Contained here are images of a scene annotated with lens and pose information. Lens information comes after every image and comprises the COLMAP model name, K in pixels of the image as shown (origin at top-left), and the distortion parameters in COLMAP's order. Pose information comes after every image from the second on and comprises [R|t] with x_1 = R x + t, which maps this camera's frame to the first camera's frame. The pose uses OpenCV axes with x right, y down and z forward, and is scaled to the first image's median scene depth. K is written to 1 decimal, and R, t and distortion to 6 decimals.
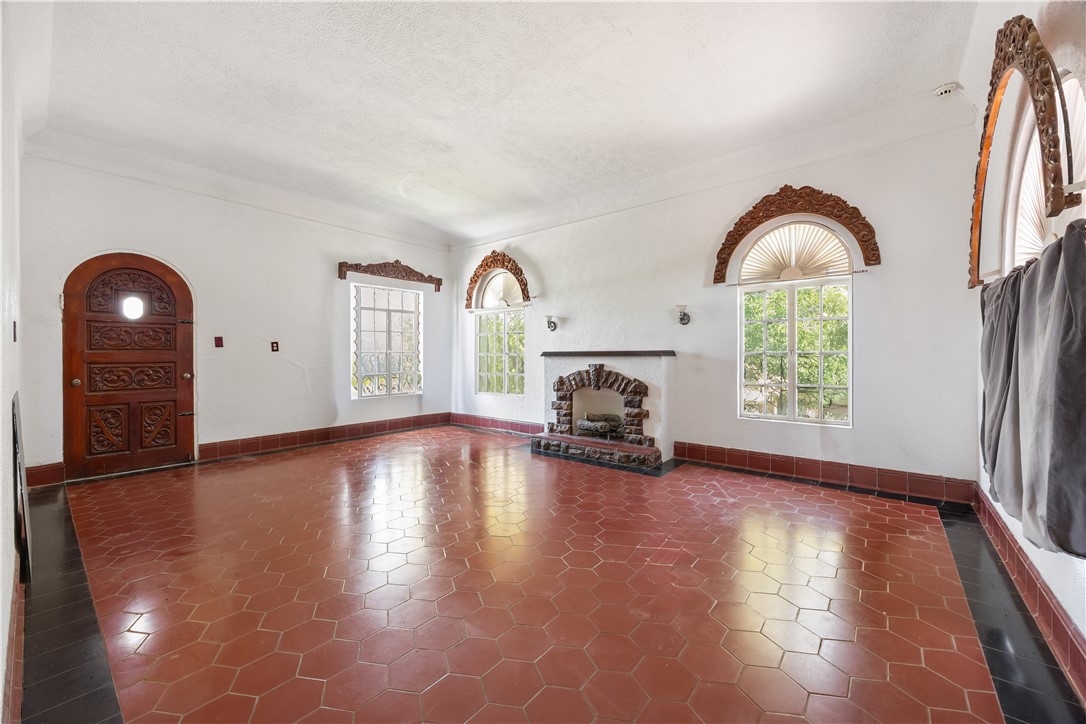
lens RADIAL K [[420.9, 0, 543.9], [0, 420.9, 363.5], [0, 0, 1]] dist [-0.000961, -0.000148]
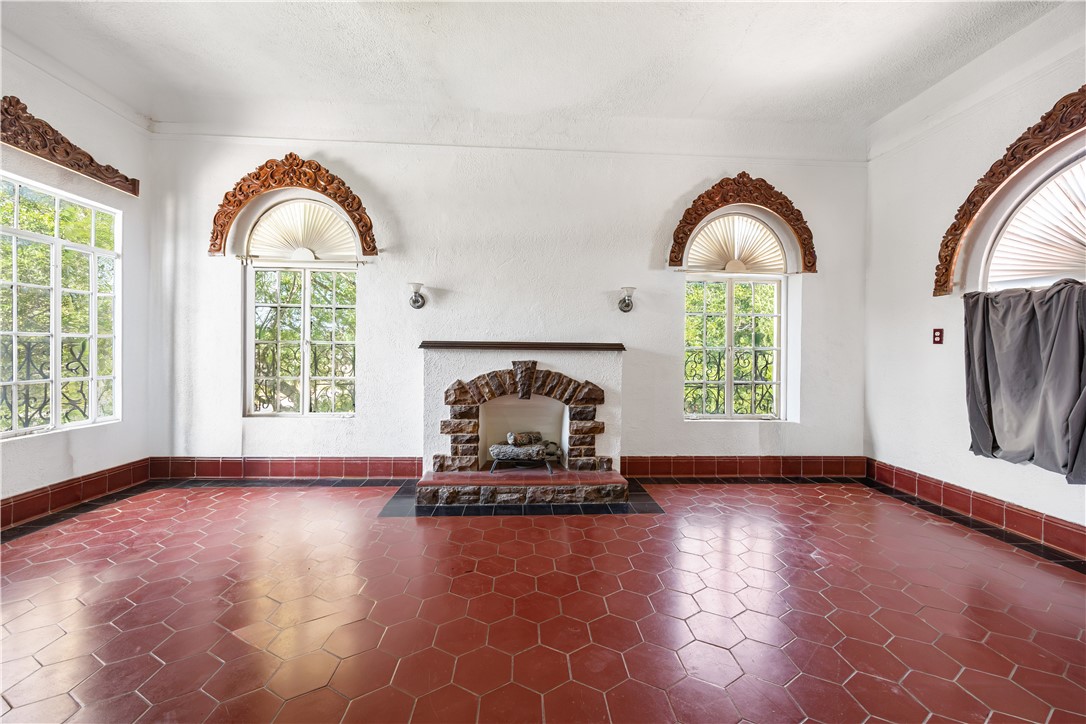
lens RADIAL K [[420.9, 0, 541.3], [0, 420.9, 357.9], [0, 0, 1]] dist [-0.000961, -0.000148]
pose [[0.738226, 0.000577, 0.674553, -0.312640], [-0.000368, 1.000000, -0.000453, -0.003368], [-0.674553, 0.000086, 0.738226, 0.474492]]
